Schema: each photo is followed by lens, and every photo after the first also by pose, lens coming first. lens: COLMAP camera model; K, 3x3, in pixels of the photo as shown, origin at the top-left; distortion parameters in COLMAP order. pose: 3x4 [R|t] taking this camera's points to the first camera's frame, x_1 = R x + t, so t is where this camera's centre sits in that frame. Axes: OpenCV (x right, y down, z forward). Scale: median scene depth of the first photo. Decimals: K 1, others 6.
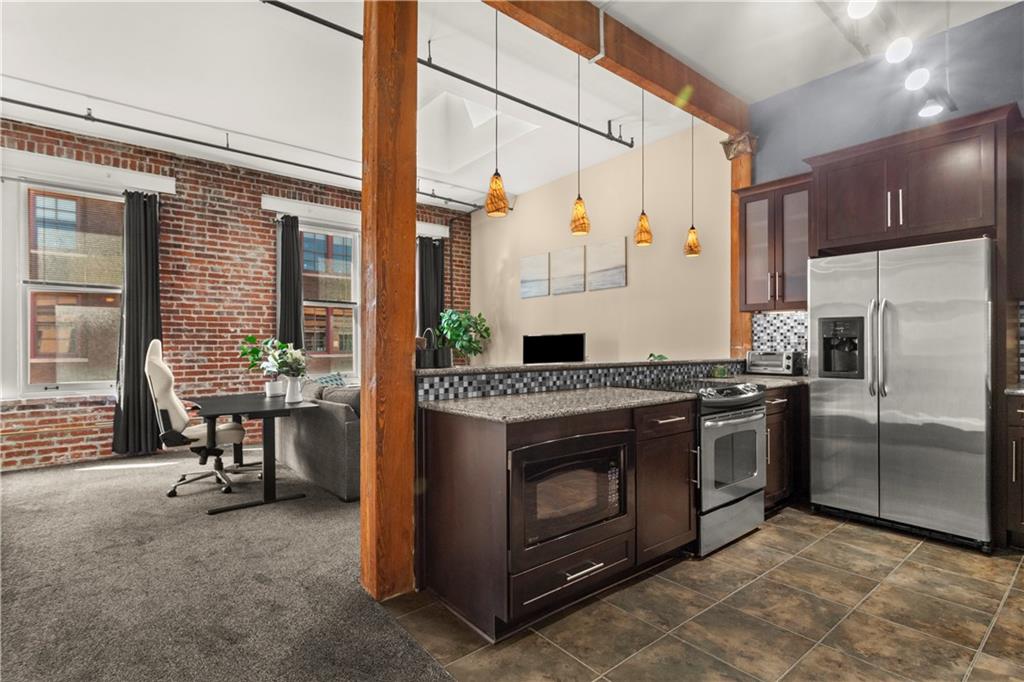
lens RADIAL K [[488.5, 0, 513.8], [0, 488.5, 346.4], [0, 0, 1]] dist [-0.001387, -0.001315]
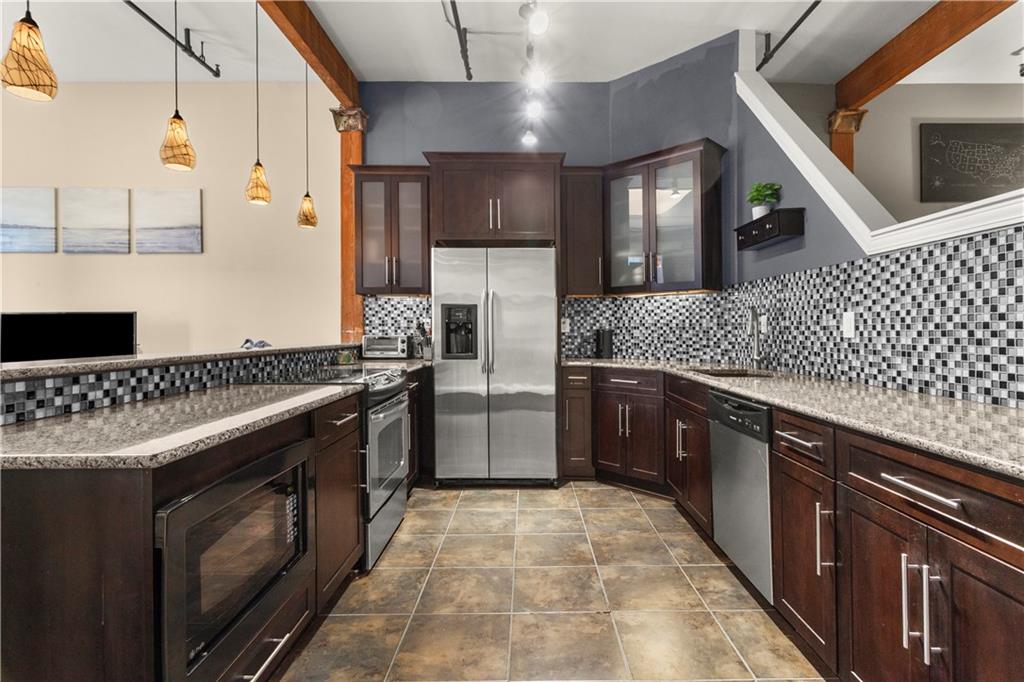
lens RADIAL K [[497.3, 0, 528.3], [0, 497.3, 326.4], [0, 0, 1]] dist [0.000347, 0.000093]
pose [[0.622633, 0.007253, 0.782480, -0.064730], [0.000893, 0.999950, -0.009979, 0.001553], [-0.782513, 0.006912, 0.622596, 0.103912]]
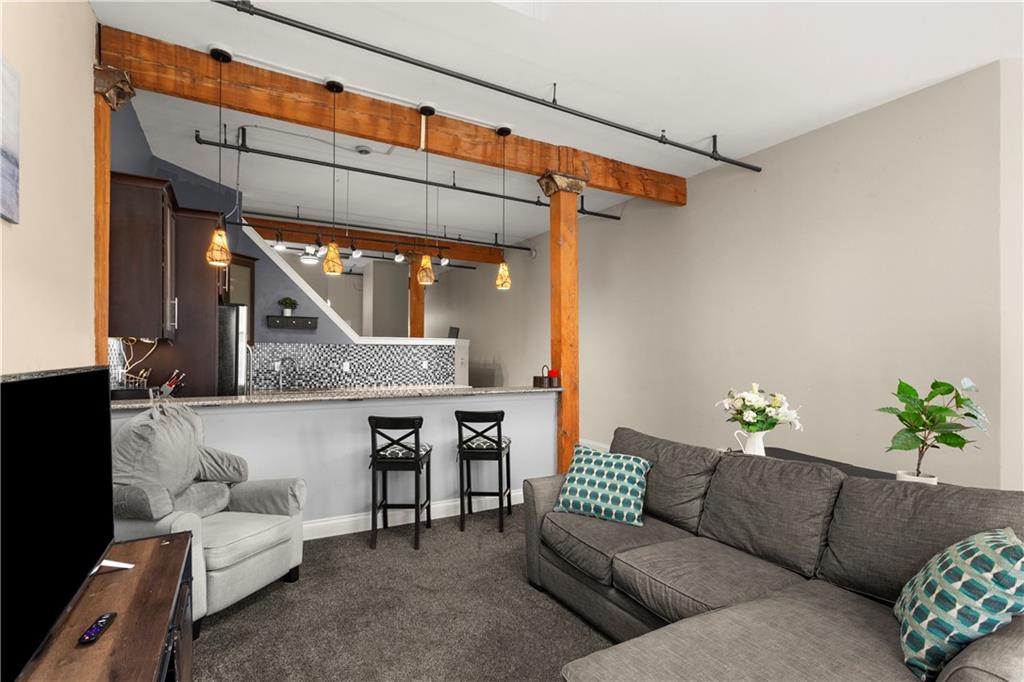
lens RADIAL K [[493.5, 0, 513.9], [0, 493.5, 346.5], [0, 0, 1]] dist [0.001864, 0.000652]
pose [[-0.985128, 0.001481, 0.171818, -0.170018], [-0.001297, 0.999870, -0.016058, -0.034759], [-0.171819, -0.016042, -0.984998, 1.269862]]
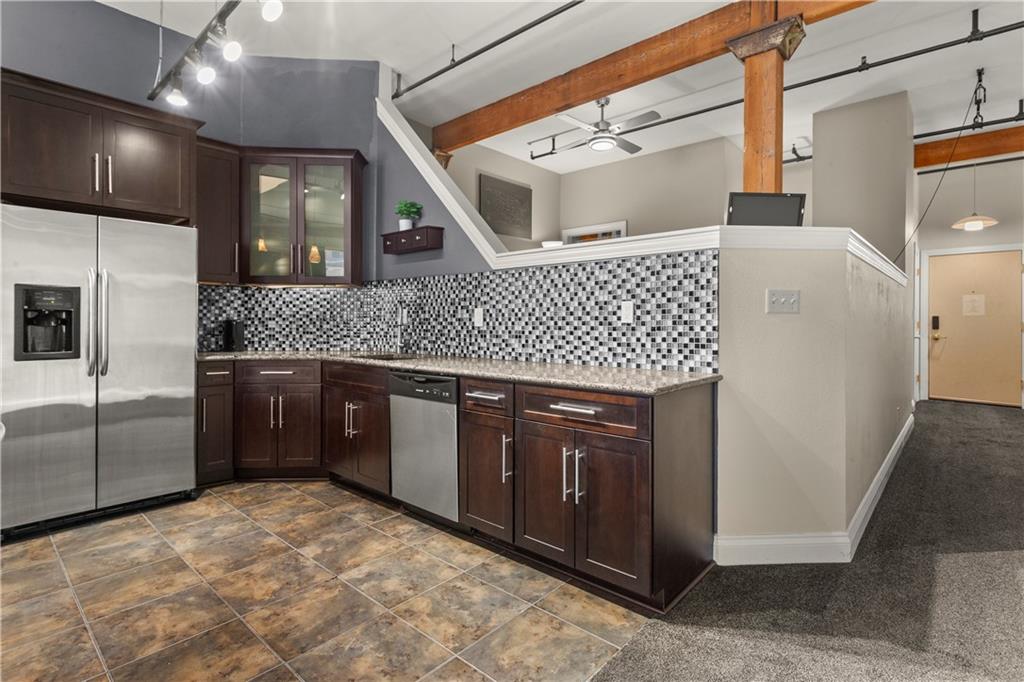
lens RADIAL K [[497.5, 0, 515.7], [0, 497.5, 321.1], [0, 0, 1]] dist [0.001096, 0.000417]
pose [[-0.160923, 0.004409, 0.986957, -0.160317], [0.001470, 0.999990, -0.004228, 0.003128], [-0.986966, 0.000770, -0.160928, 0.206804]]
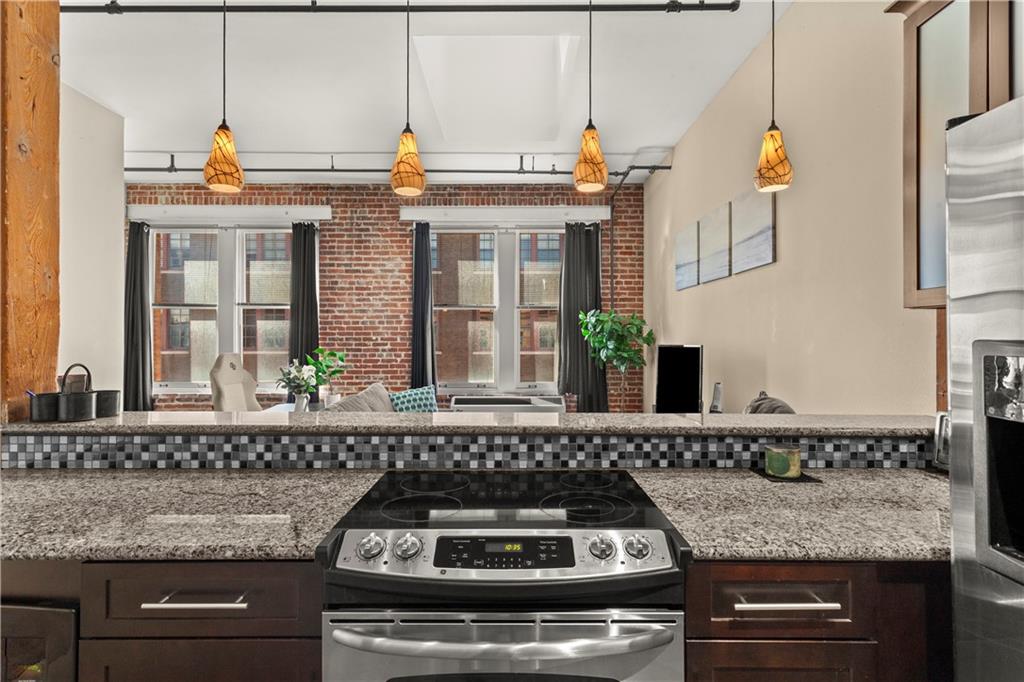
lens RADIAL K [[493.5, 0, 513.3], [0, 493.5, 333.3], [0, 0, 1]] dist [-0.000184, 0.000449]
pose [[0.775293, -0.004879, -0.631583, 0.354786], [-0.003770, 0.999917, -0.012352, -0.033793], [0.631591, 0.011958, 0.775210, 0.374931]]
